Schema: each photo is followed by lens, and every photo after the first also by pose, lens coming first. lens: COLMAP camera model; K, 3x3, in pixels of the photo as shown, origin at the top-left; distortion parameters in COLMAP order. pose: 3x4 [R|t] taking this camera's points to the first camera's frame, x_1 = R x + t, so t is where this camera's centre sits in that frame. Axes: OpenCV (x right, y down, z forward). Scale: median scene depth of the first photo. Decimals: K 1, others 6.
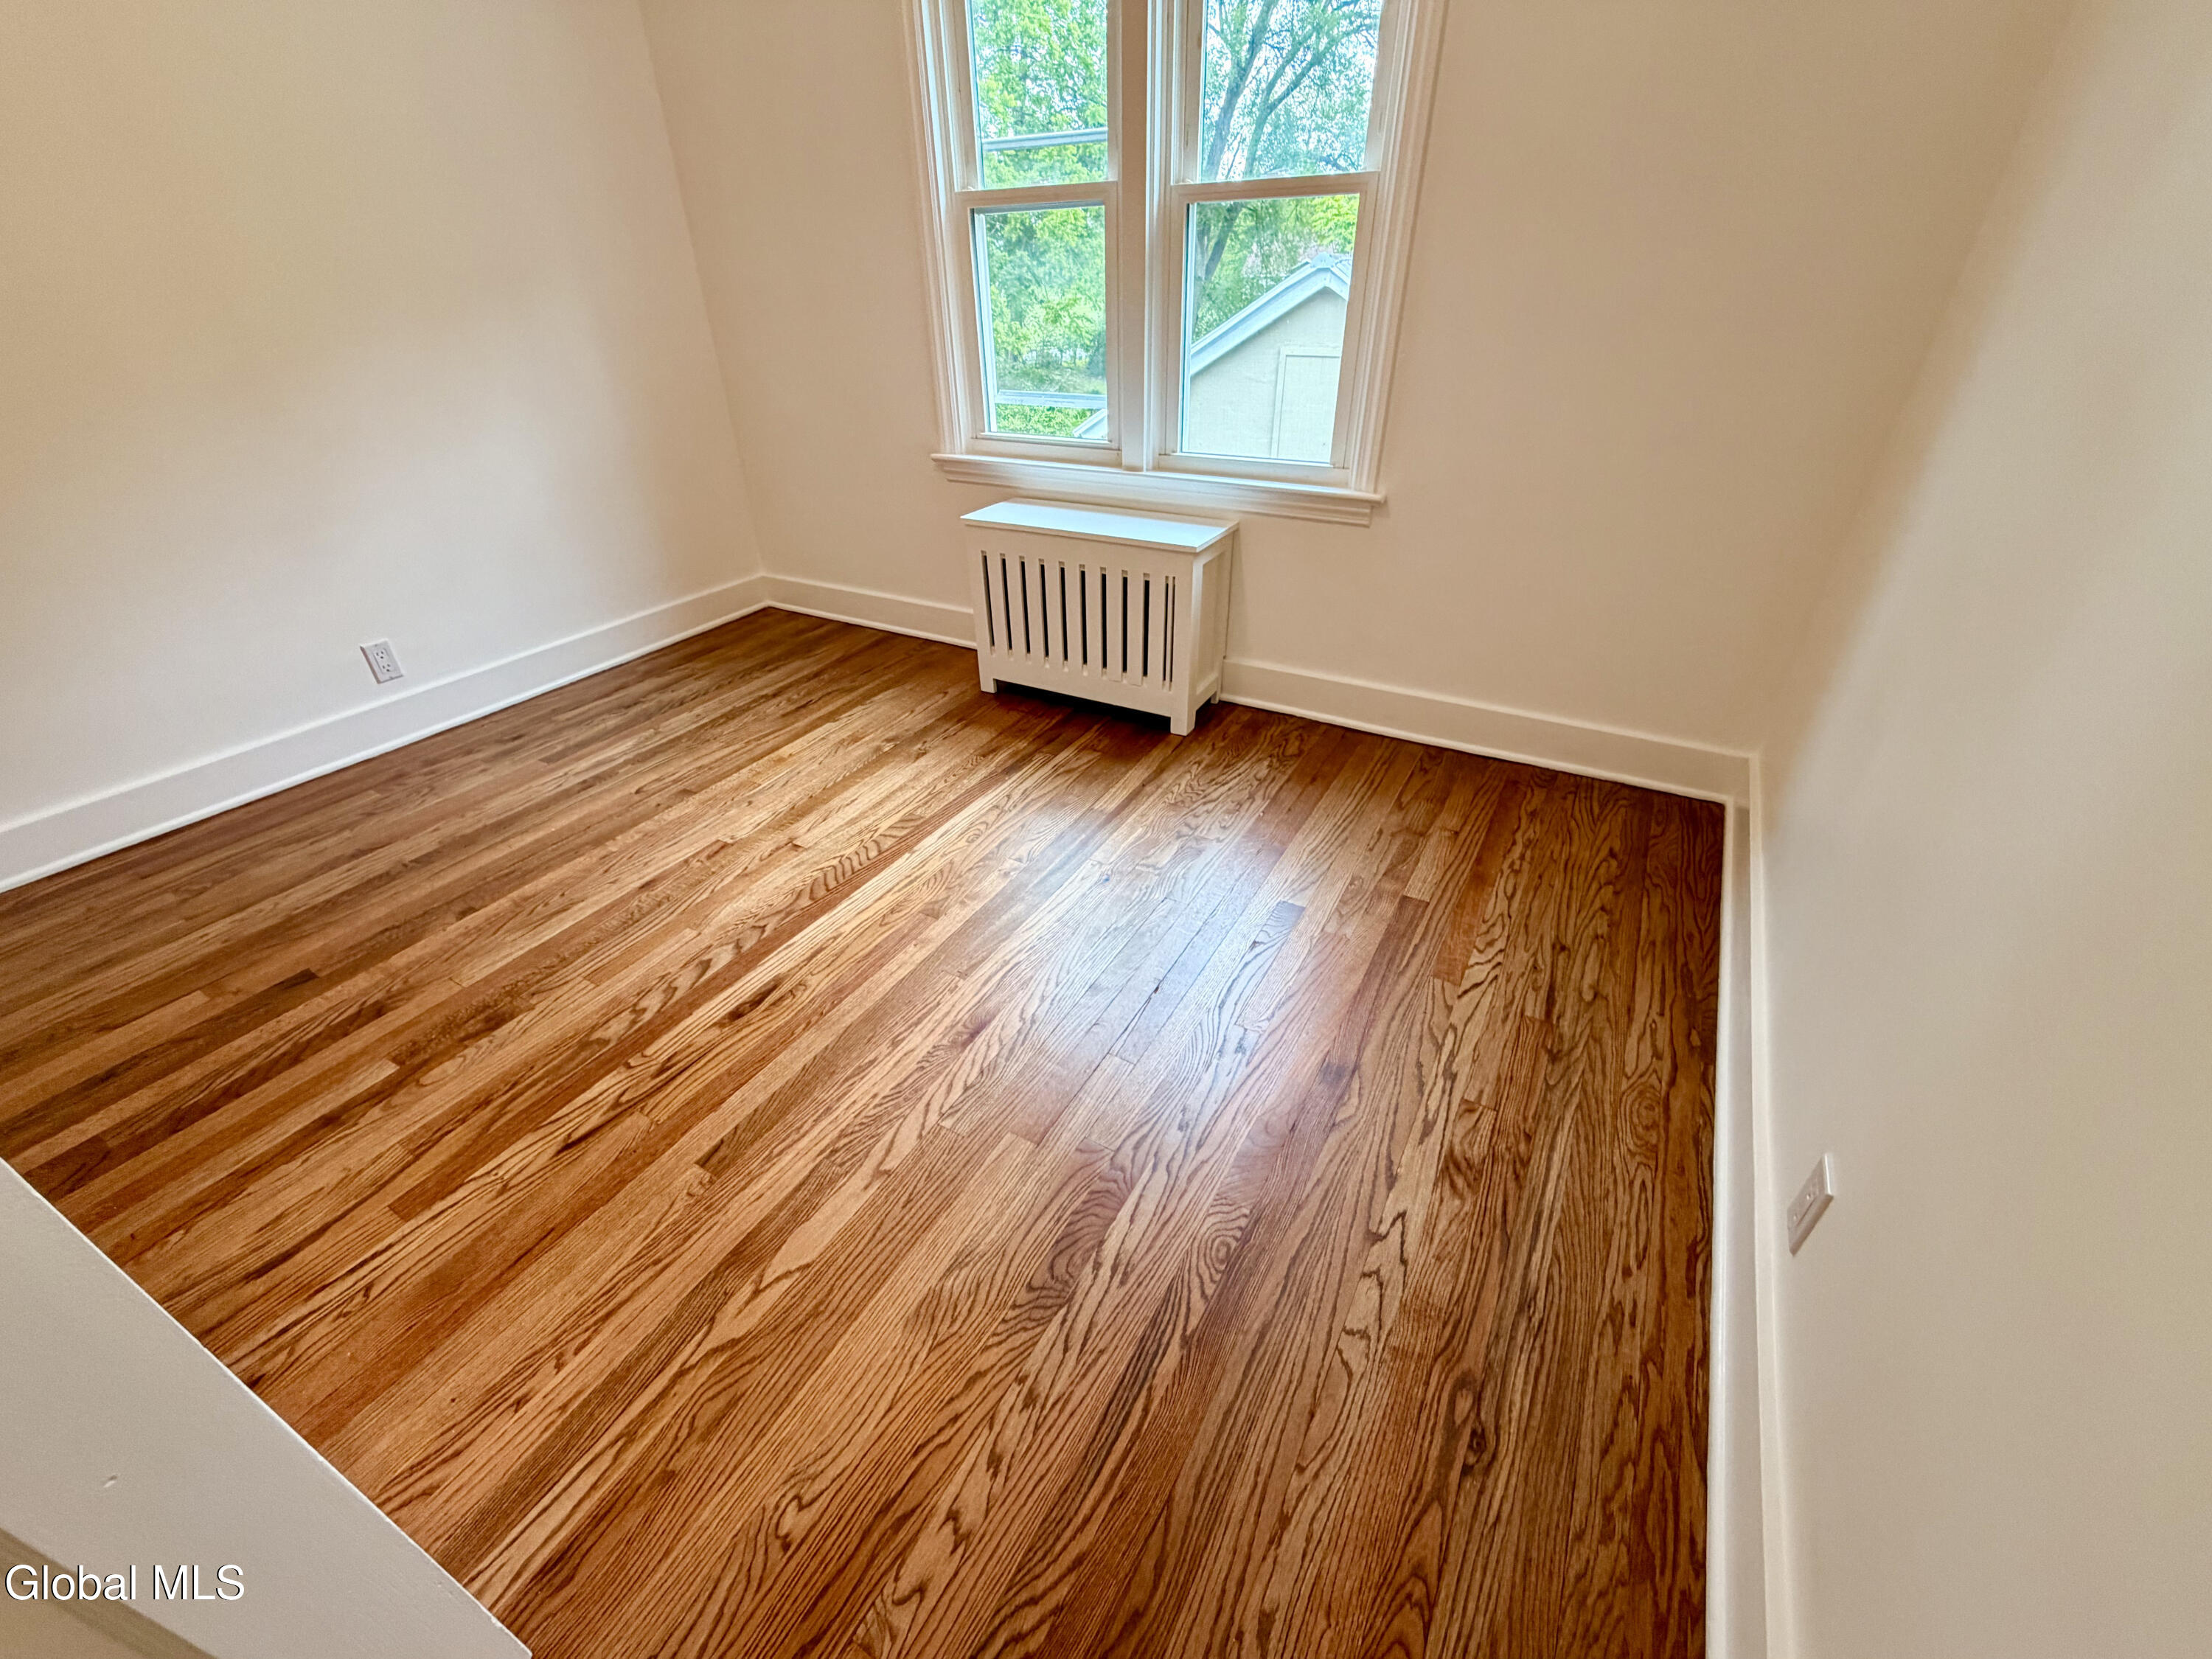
lens RADIAL K [[882.5, 0, 1098.4], [0, 882.5, 829.7], [0, 0, 1]] dist [-0.000057, 0.000044]
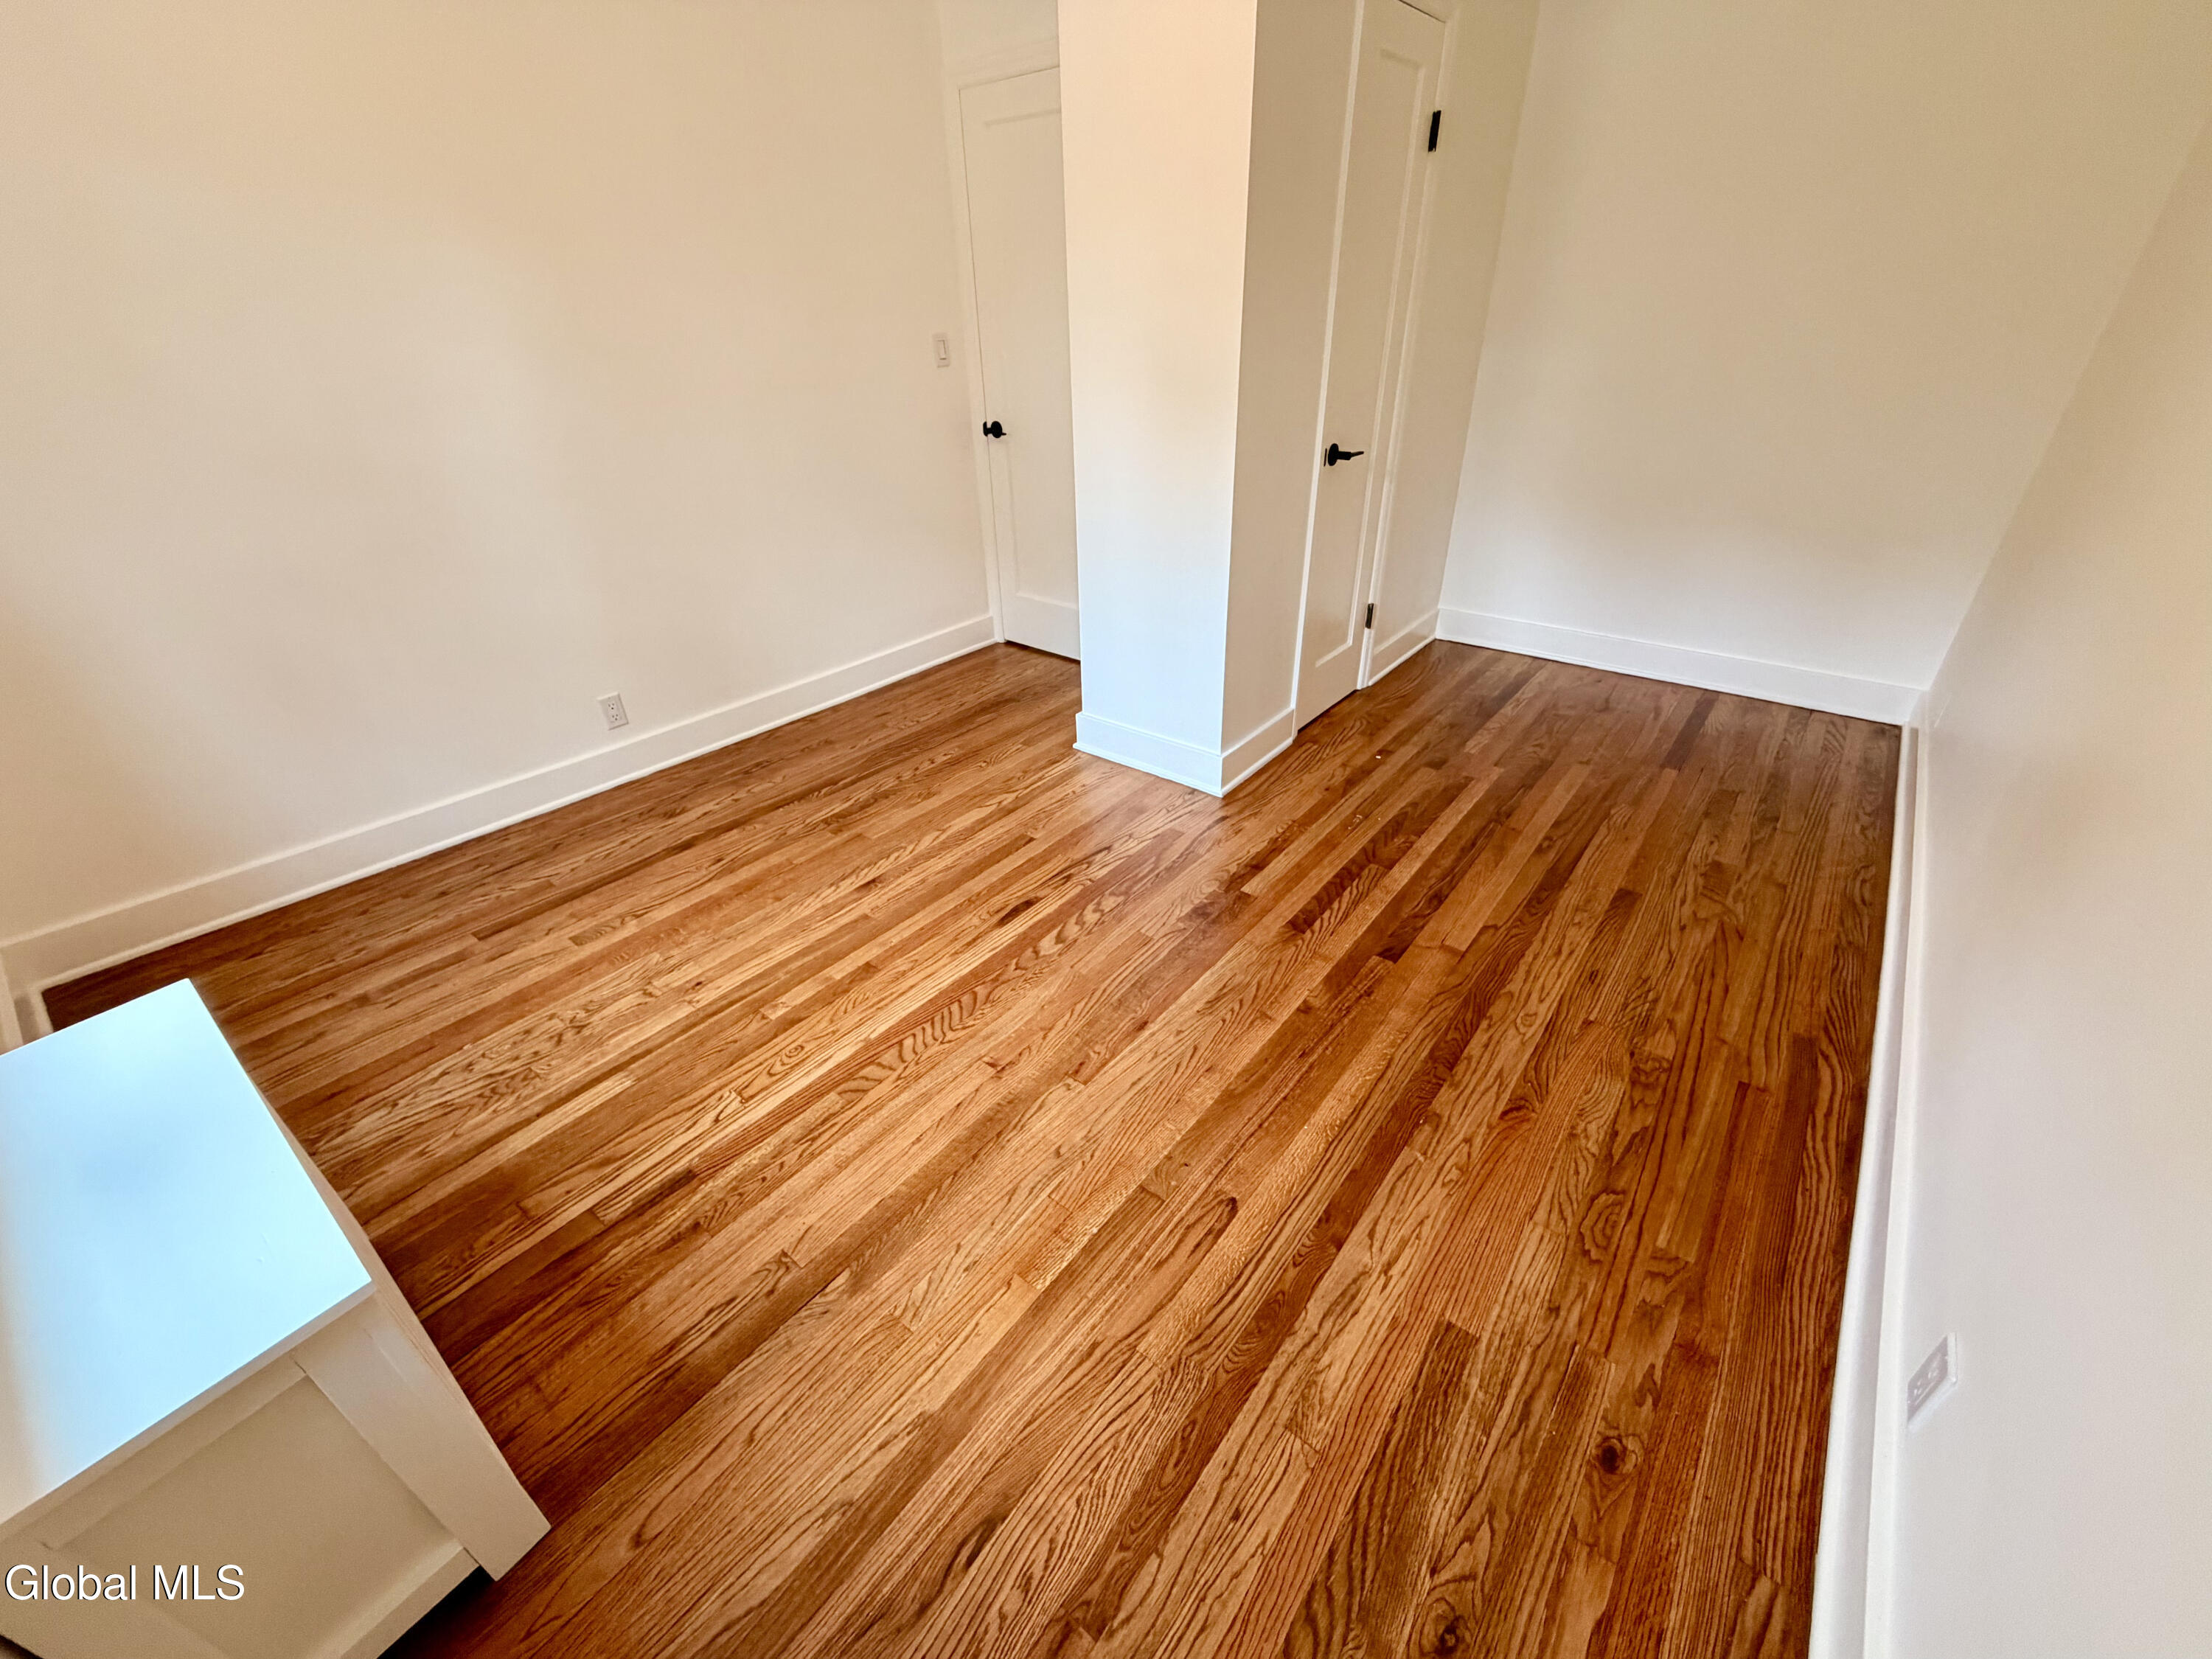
lens RADIAL K [[882.5, 0, 1098.4], [0, 882.5, 829.7], [0, 0, 1]] dist [-0.000057, 0.000044]
pose [[-0.987469, -0.043141, 0.151803, -0.626866], [0.116595, 0.448811, 0.885988, -0.922360], [-0.106353, 0.892585, -0.438157, 1.289156]]
